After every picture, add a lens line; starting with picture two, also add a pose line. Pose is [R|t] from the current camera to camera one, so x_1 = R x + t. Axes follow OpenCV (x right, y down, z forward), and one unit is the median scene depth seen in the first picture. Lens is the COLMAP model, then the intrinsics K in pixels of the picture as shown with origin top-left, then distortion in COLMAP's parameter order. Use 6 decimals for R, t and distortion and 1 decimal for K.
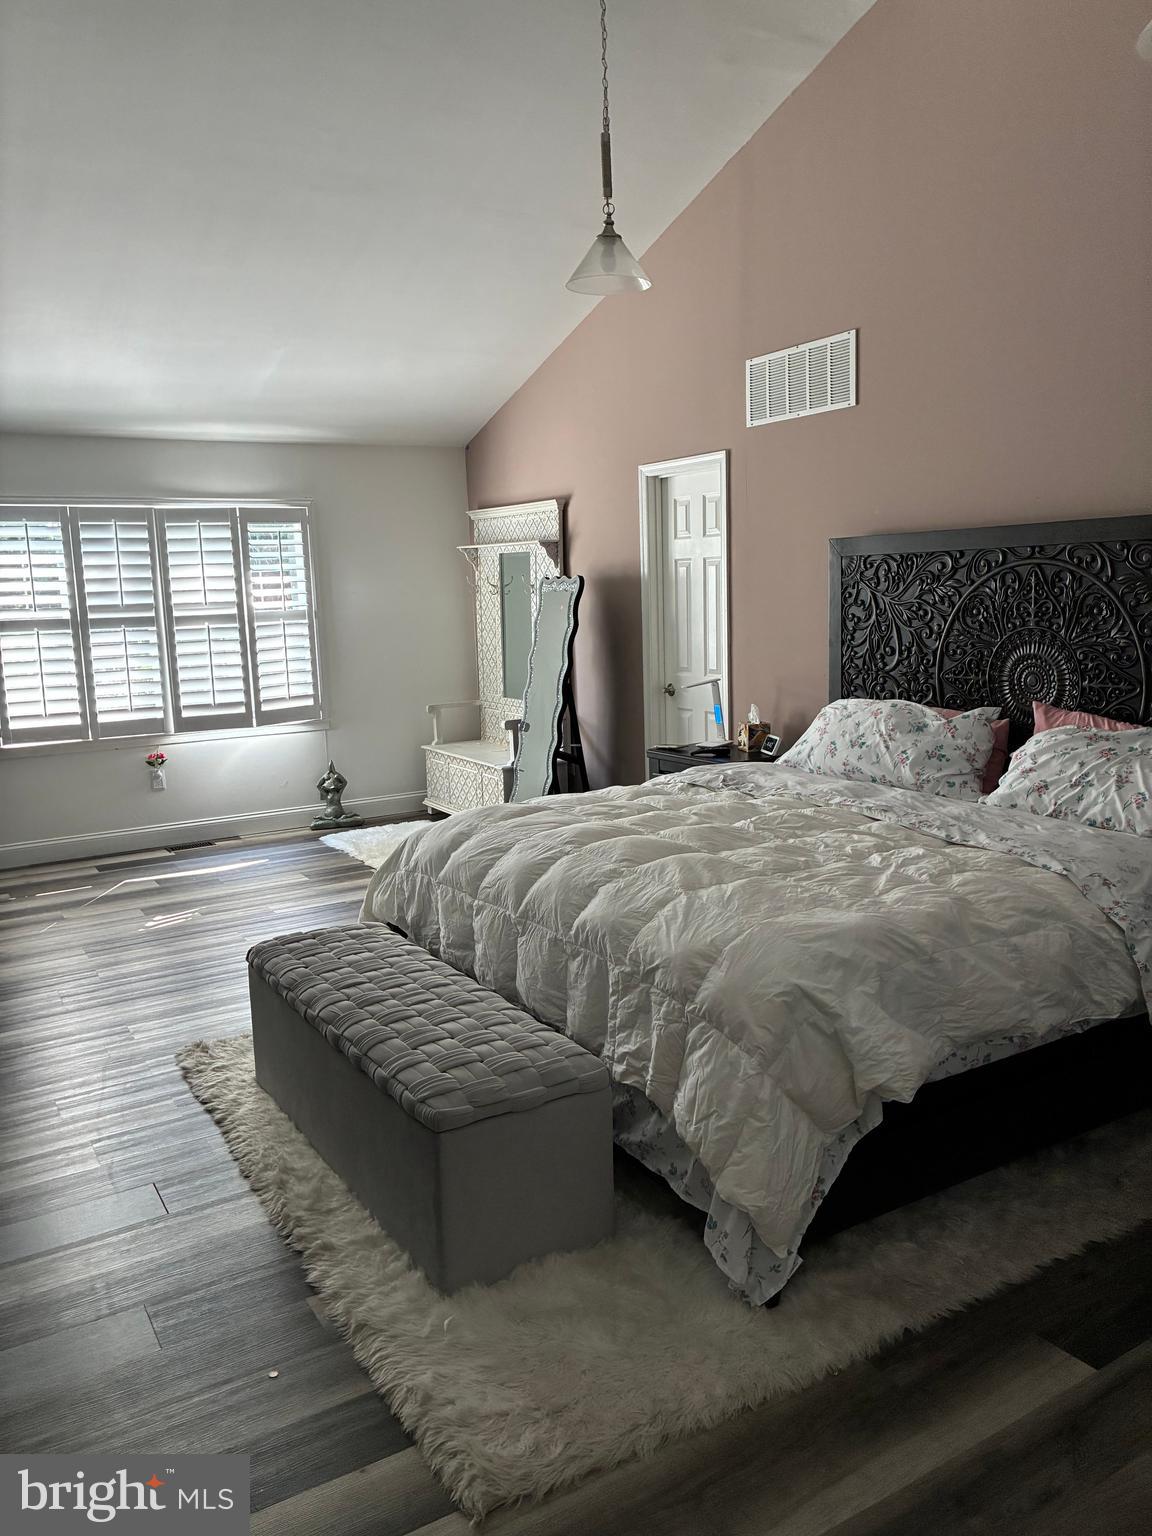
lens RADIAL K [[1149.8, 0, 576.0], [0, 1149.8, 768.0], [0, 0, 1]] dist [0.001892, 0.002260]
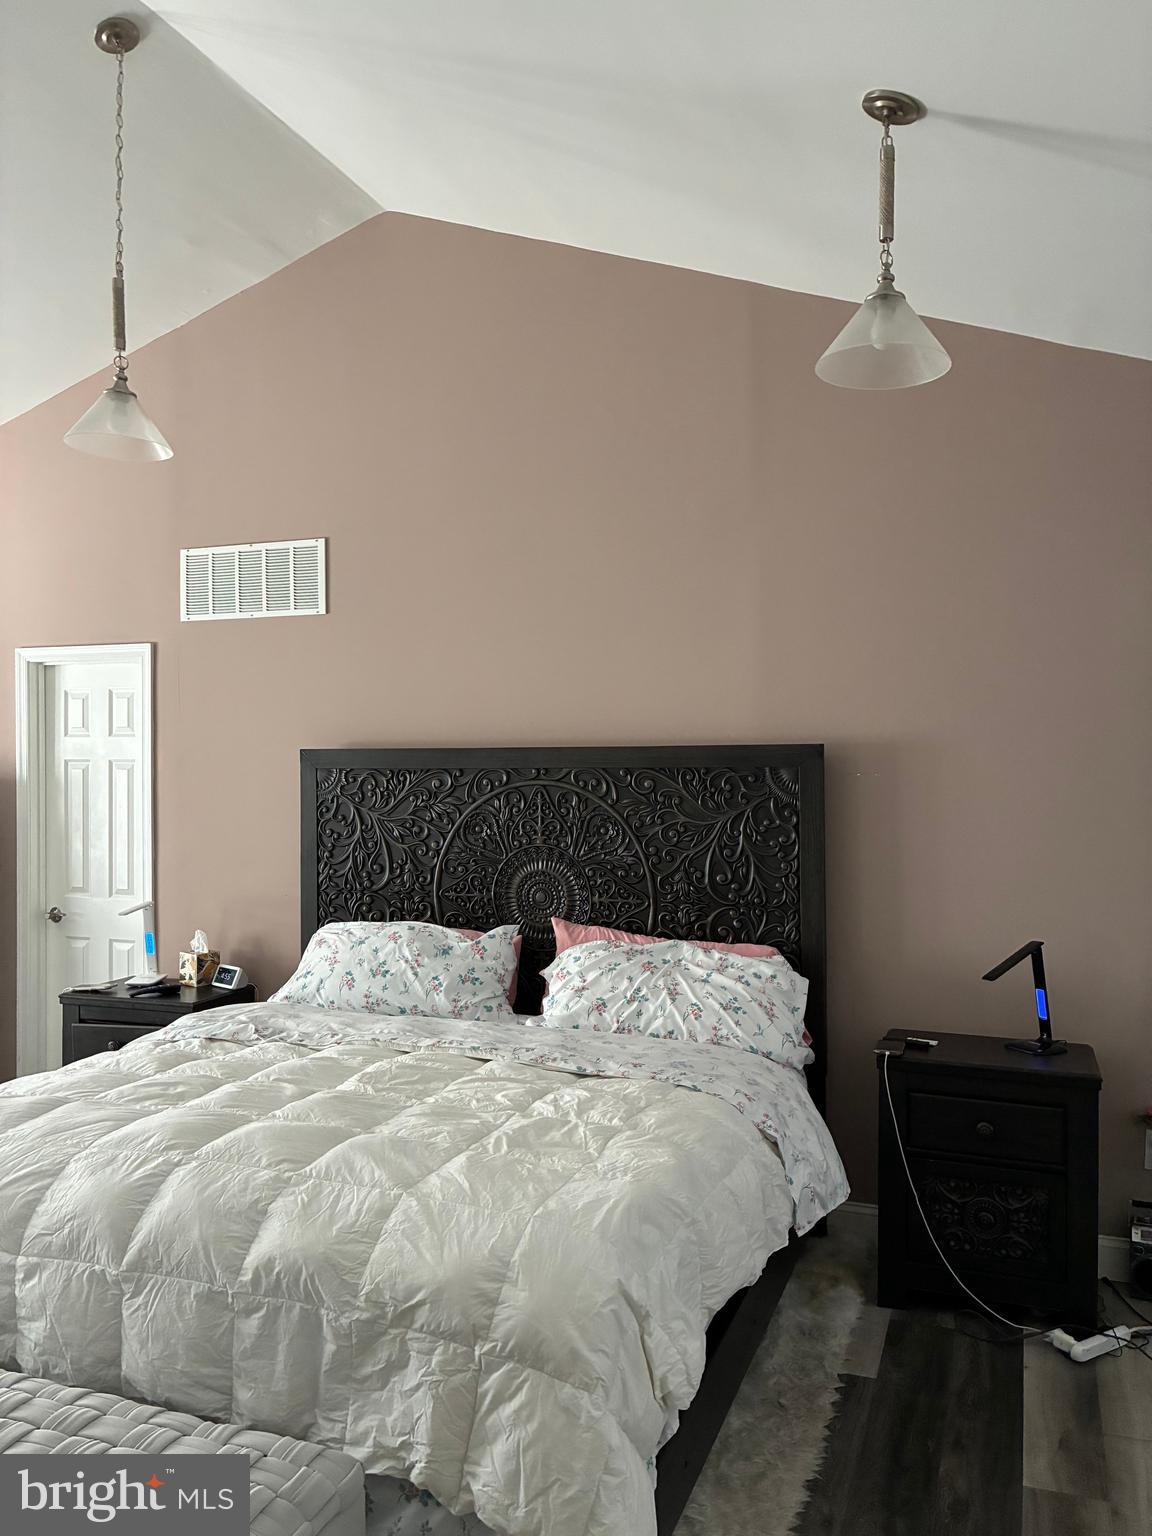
lens RADIAL K [[1147.3, 0, 576.0], [0, 1147.3, 768.0], [0, 0, 1]] dist [0.030917, -0.044611]
pose [[0.779684, 0.029347, 0.625485, -0.225520], [0.074755, 0.987395, -0.139511, -0.044871], [-0.621695, 0.155533, 0.767662, 0.178018]]
